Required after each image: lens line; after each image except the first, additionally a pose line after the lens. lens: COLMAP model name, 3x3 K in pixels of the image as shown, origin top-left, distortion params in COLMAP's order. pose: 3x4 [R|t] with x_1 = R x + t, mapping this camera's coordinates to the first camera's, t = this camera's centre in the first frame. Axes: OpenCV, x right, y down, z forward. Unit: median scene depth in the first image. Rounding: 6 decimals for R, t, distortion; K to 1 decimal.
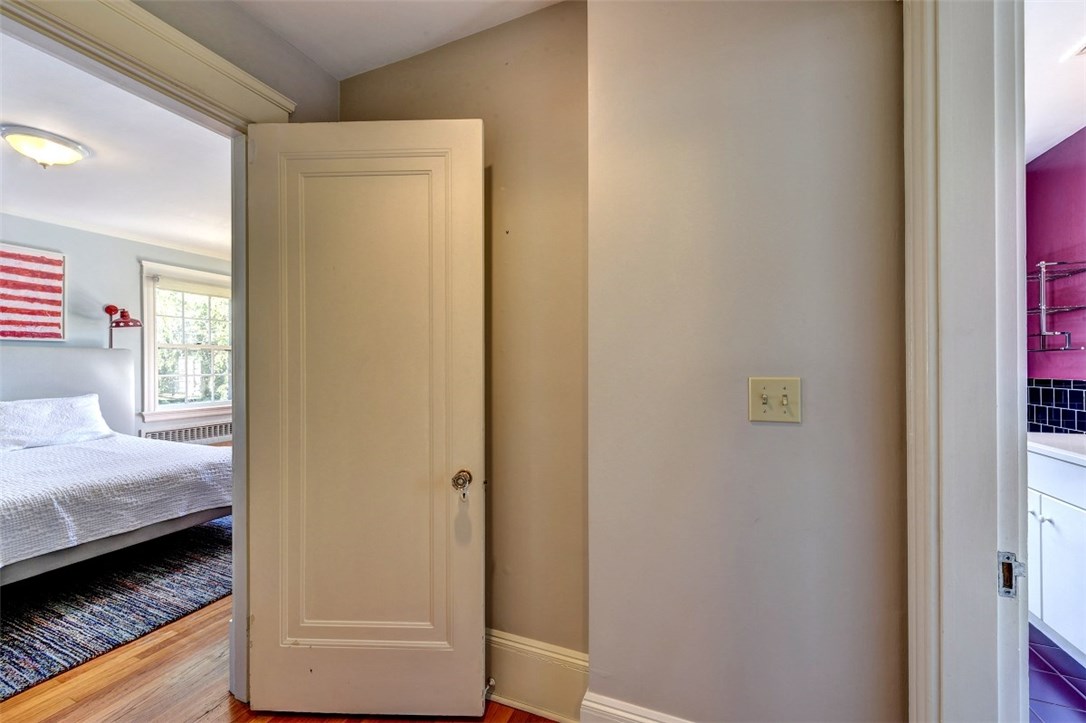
lens RADIAL K [[441.7, 0, 537.8], [0, 441.7, 365.3], [0, 0, 1]] dist [0.004128, -0.000616]
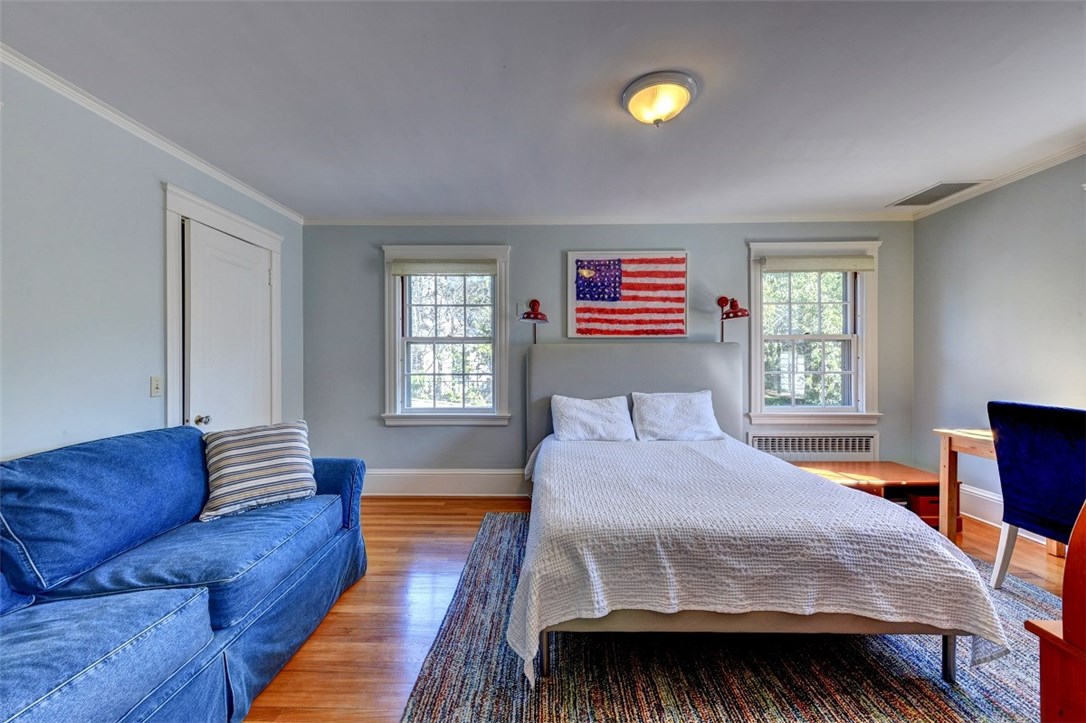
lens RADIAL K [[441.7, 0, 537.8], [0, 441.7, 365.3], [0, 0, 1]] dist [0.004128, -0.000616]
pose [[0.389427, 0.007932, -0.921023, -0.269239], [0.001588, 0.999956, 0.009284, 0.000890], [0.921056, -0.005078, 0.389397, 0.293365]]
